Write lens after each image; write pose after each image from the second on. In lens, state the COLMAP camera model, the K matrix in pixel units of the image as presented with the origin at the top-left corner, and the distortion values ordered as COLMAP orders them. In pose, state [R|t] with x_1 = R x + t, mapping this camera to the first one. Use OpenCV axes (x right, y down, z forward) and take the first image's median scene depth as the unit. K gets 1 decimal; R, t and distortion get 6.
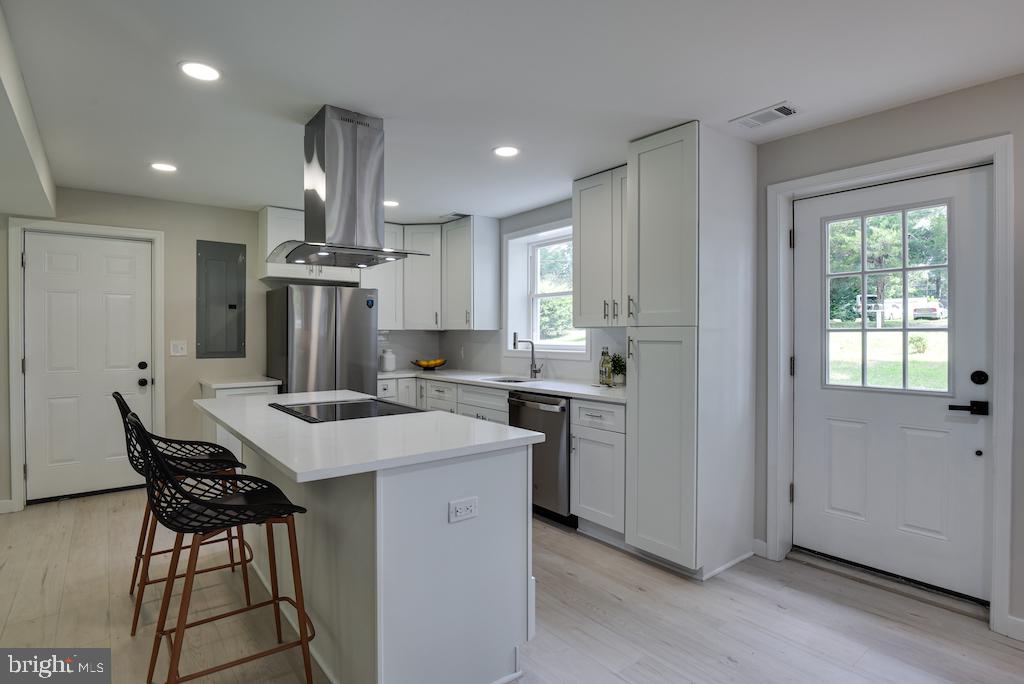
lens RADIAL K [[526.1, 0, 513.0], [0, 526.1, 336.4], [0, 0, 1]] dist [-0.019479, -0.003770]
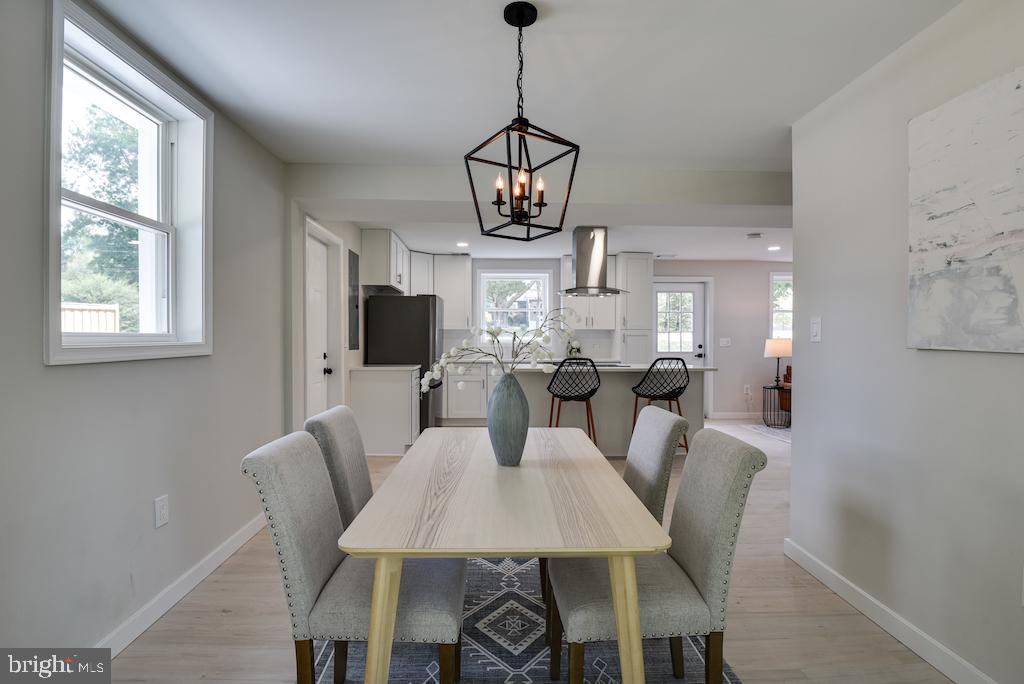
lens RADIAL K [[499.8, 0, 507.4], [0, 499.8, 344.4], [0, 0, 1]] dist [-0.019919, -0.005249]
pose [[0.612715, -0.007484, 0.790269, -1.498442], [0.002722, 0.999969, 0.007359, 0.024321], [-0.790299, -0.002358, 0.612716, 0.007922]]
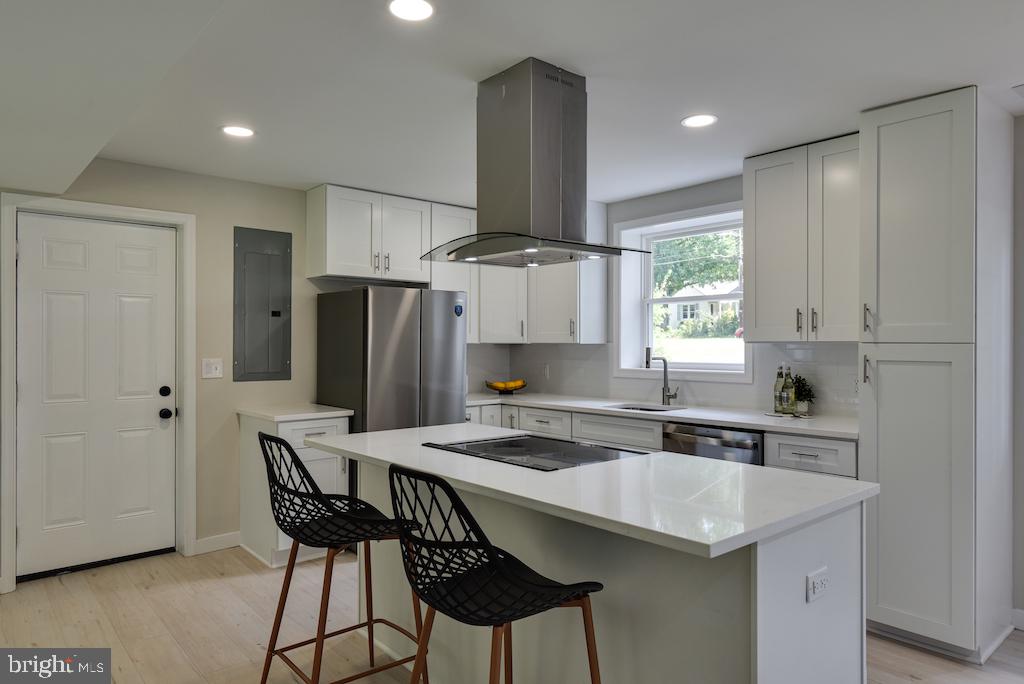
lens RADIAL K [[656.7, 0, 514.3], [0, 656.7, 341.4], [0, 0, 1]] dist [0.000423, 0.002715]
pose [[0.998914, 0.000614, 0.046579, -0.278317], [-0.000245, 0.999968, -0.007934, -0.010101], [-0.046583, 0.007914, 0.998883, 0.022595]]
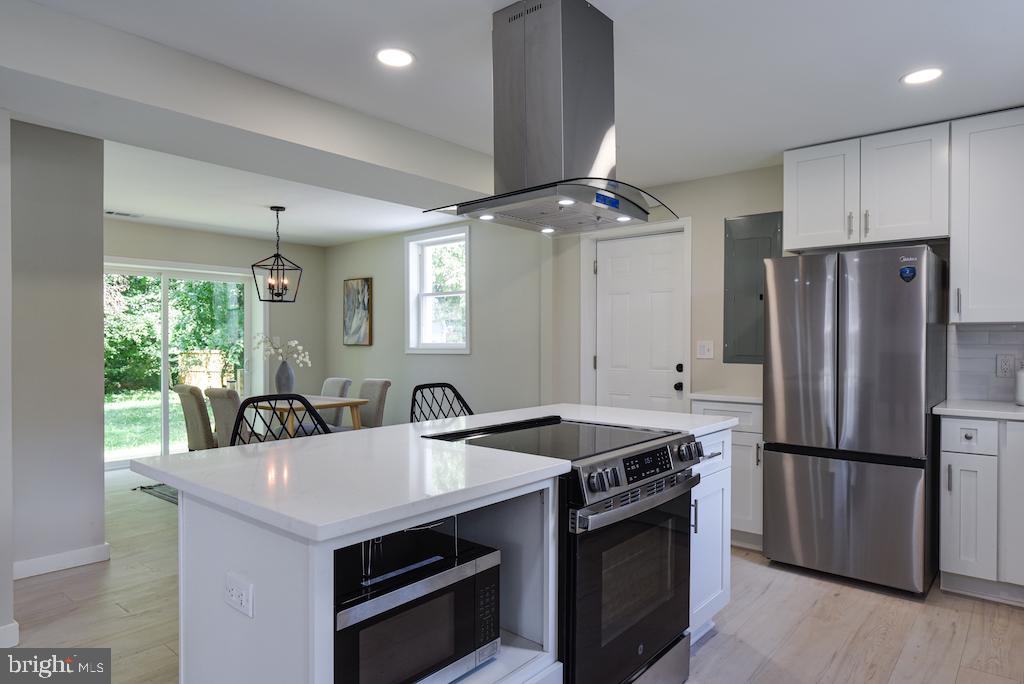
lens RADIAL K [[630.6, 0, 504.5], [0, 630.6, 343.8], [0, 0, 1]] dist [0.007210, -0.000472]
pose [[0.181348, 0.005826, -0.983402, 0.356941], [-0.007090, 0.999964, 0.004616, 0.012177], [0.983393, 0.006135, 0.181383, 0.558336]]
